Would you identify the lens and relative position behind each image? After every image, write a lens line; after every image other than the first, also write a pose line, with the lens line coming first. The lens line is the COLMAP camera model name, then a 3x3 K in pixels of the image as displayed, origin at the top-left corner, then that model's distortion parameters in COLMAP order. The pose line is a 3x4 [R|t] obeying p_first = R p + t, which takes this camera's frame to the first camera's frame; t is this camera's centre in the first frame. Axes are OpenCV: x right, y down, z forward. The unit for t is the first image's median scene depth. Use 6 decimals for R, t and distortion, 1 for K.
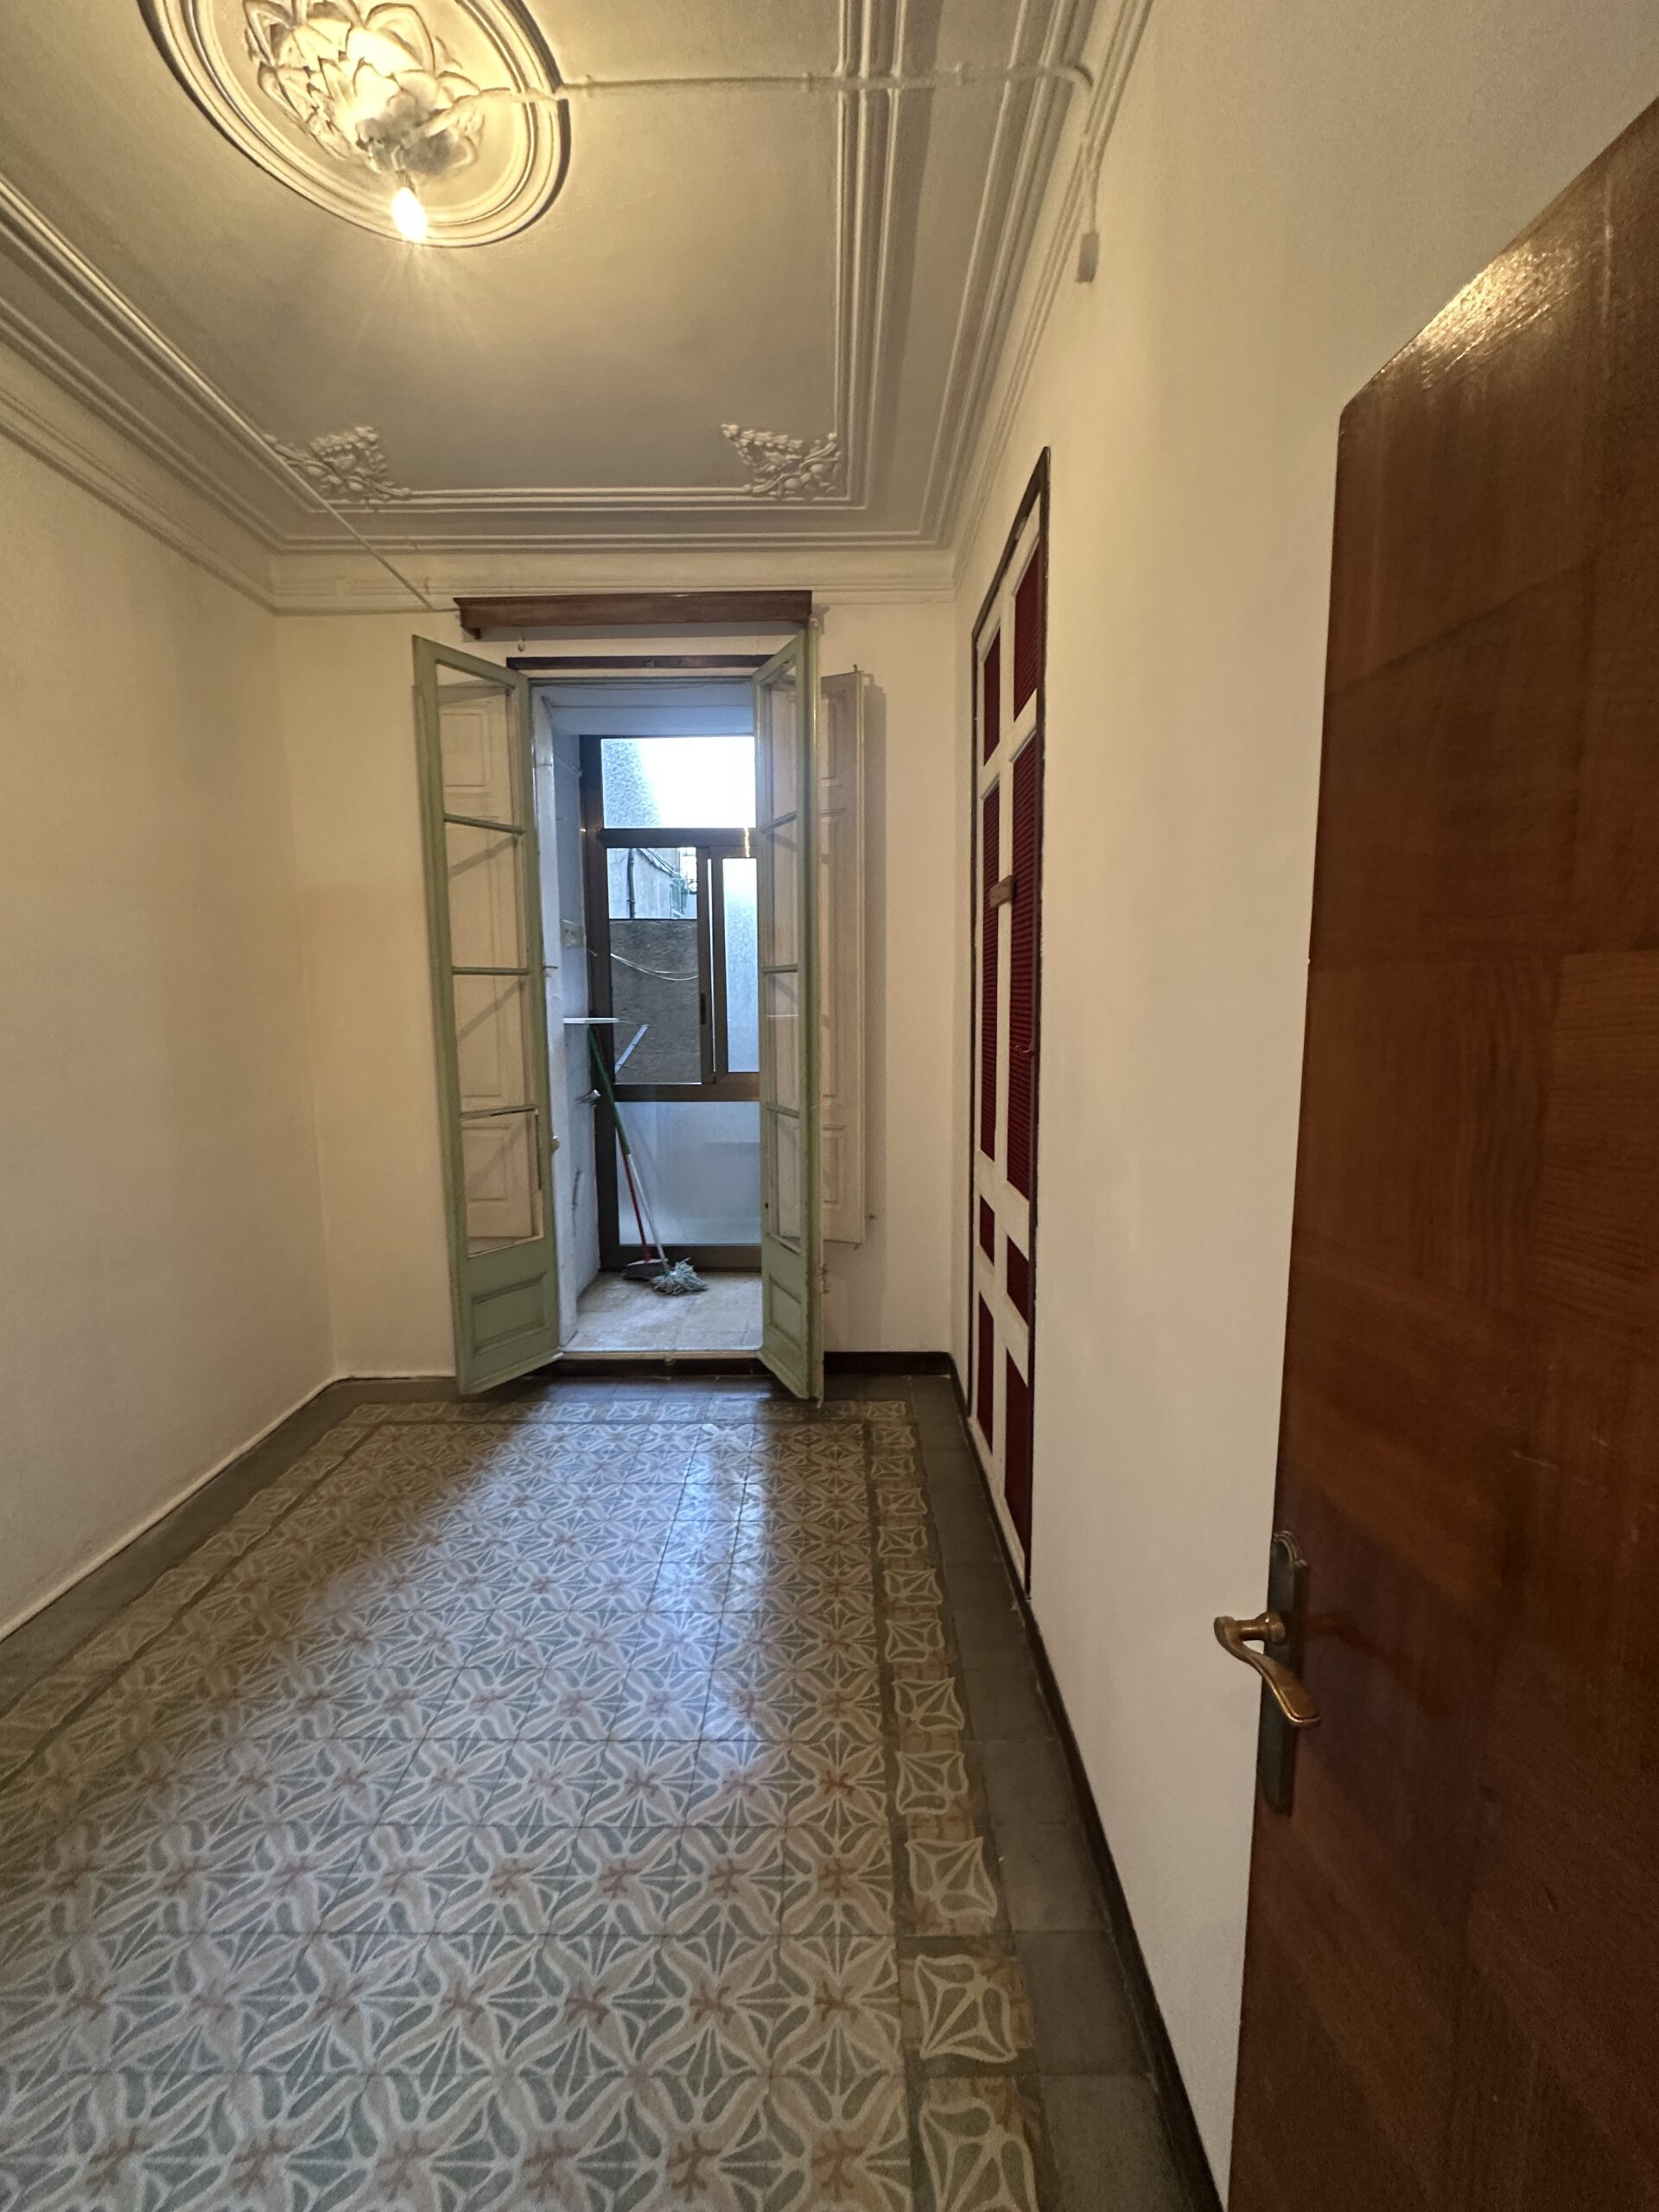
lens RADIAL K [[879.7, 0, 829.5], [0, 879.7, 1105.1], [0, 0, 1]] dist [-0.001350, -0.000047]
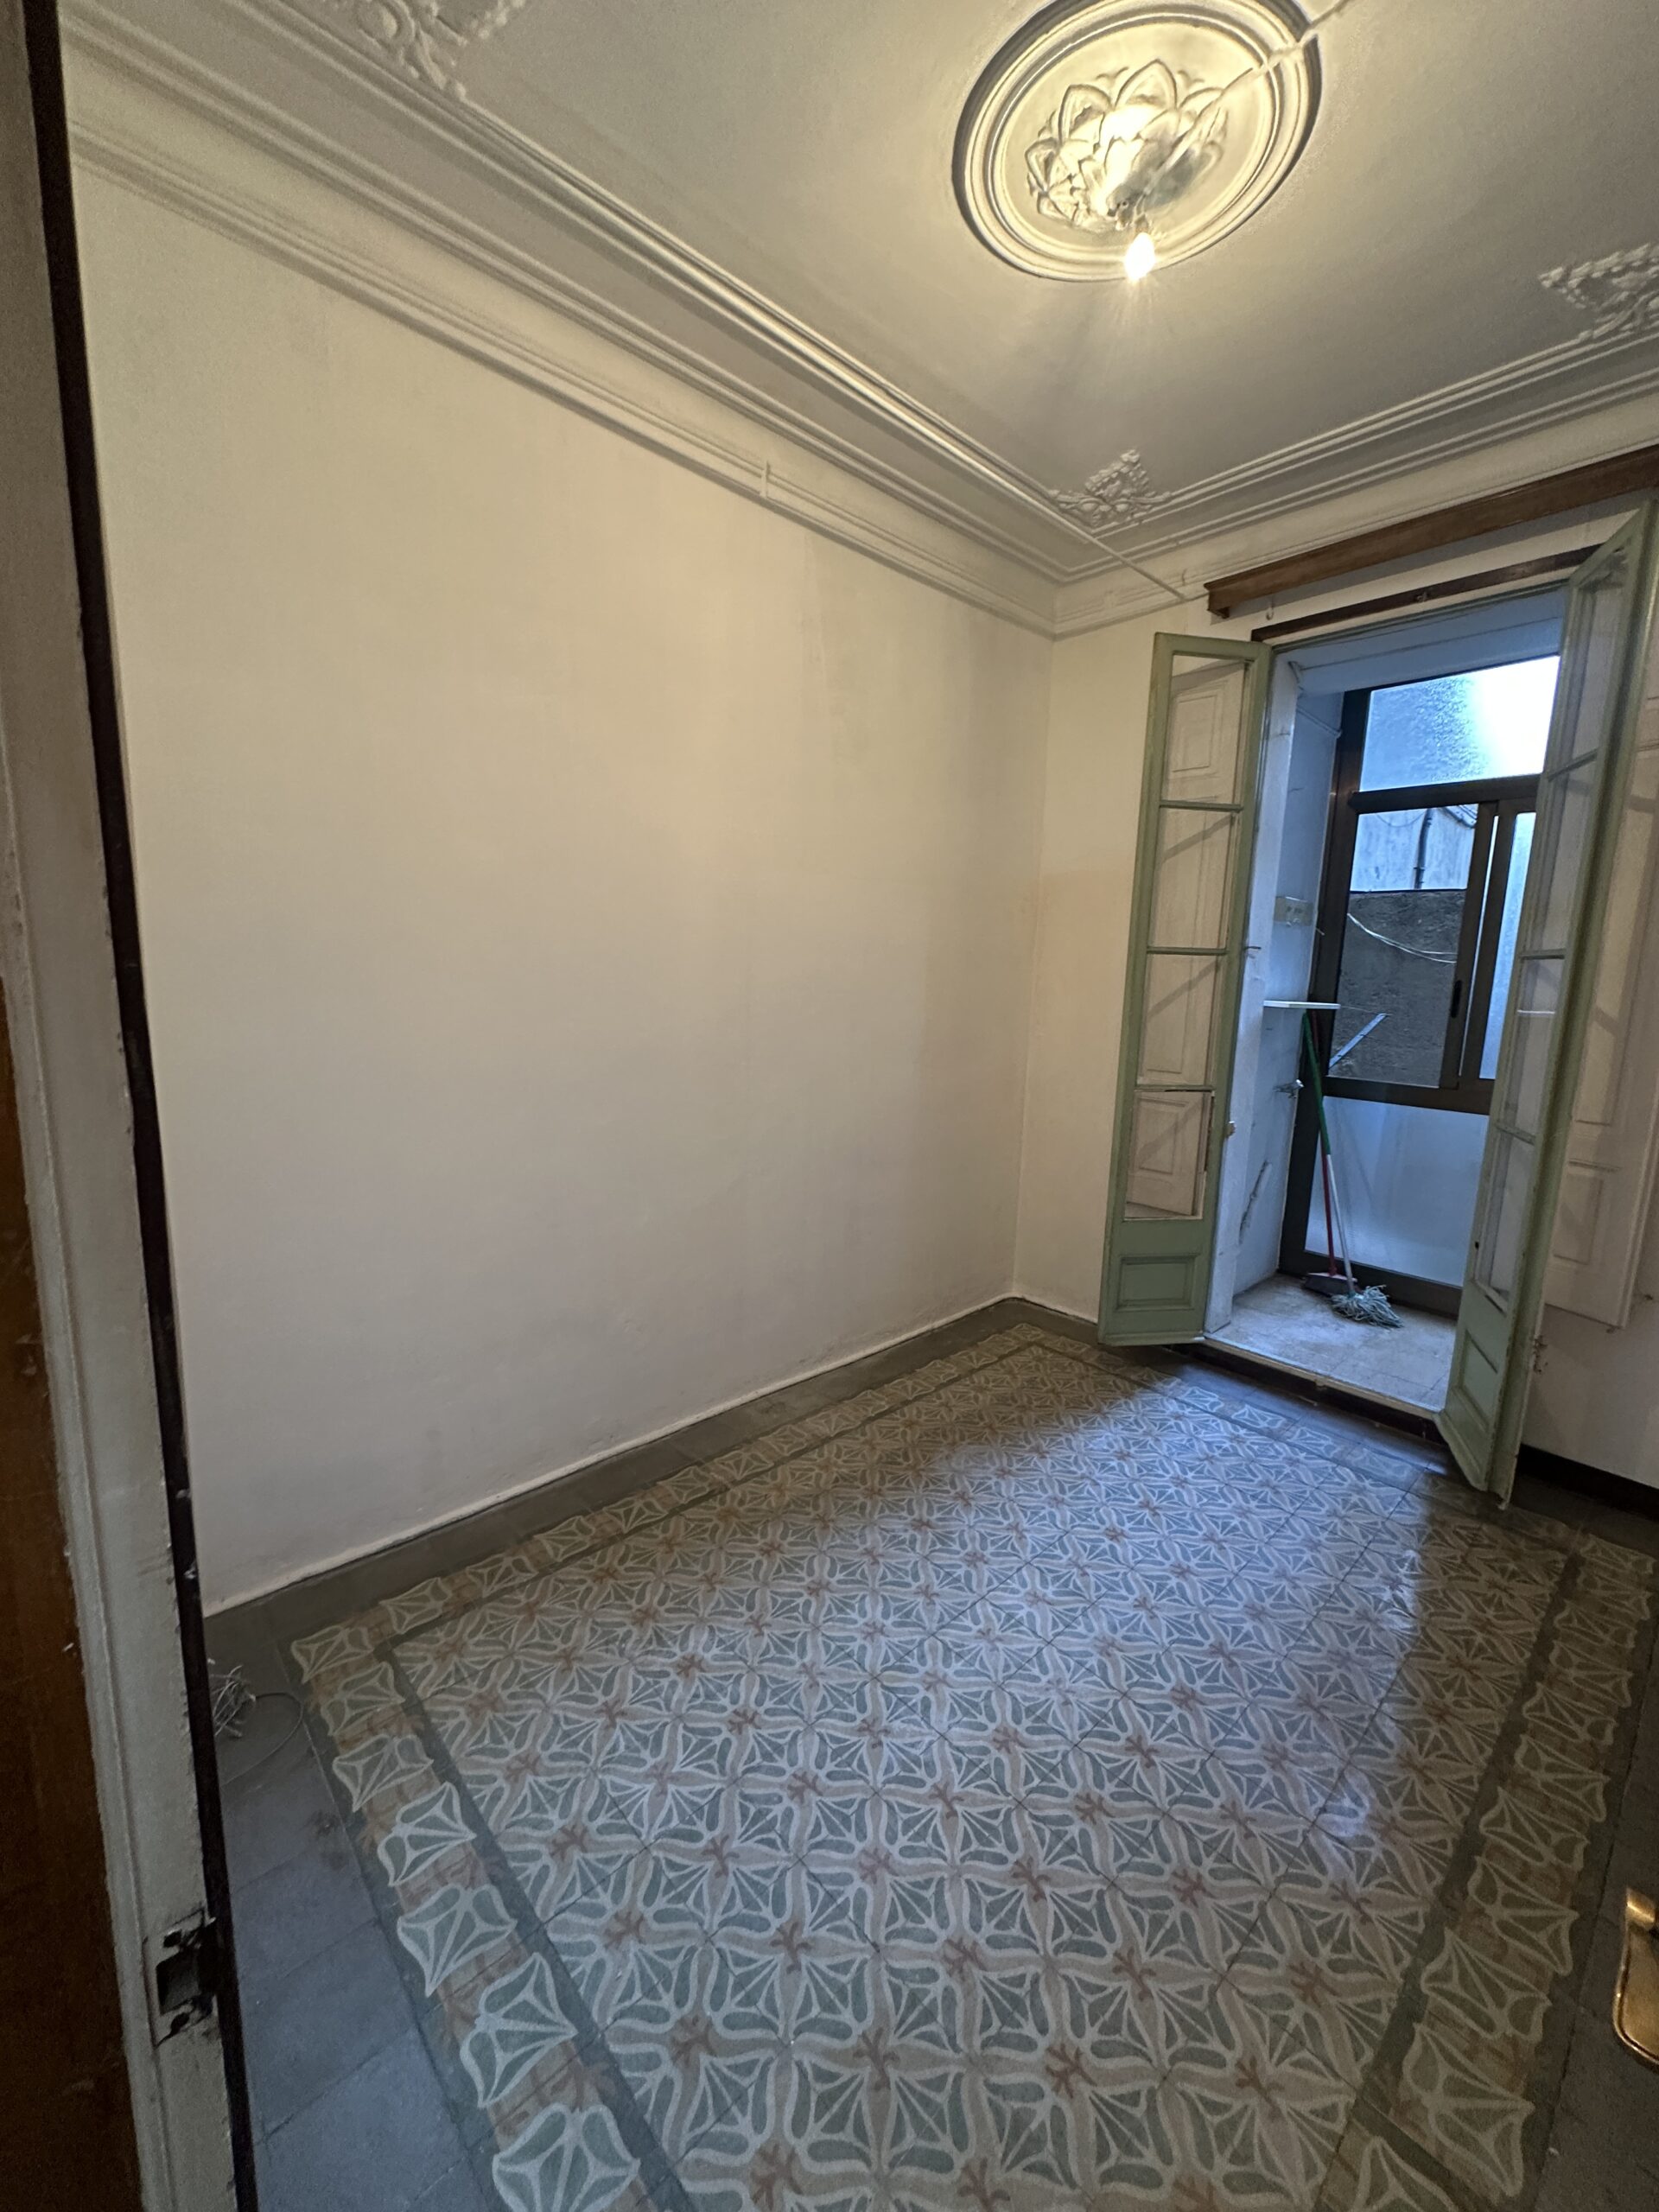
lens RADIAL K [[879.7, 0, 831.6], [0, 879.7, 1106.7], [0, 0, 1]] dist [-0.001350, -0.000047]
pose [[0.679991, 0.143984, -0.718944, 0.115059], [-0.122313, 0.989066, 0.082396, -0.008945], [0.722947, 0.031908, 0.690167, 0.002746]]
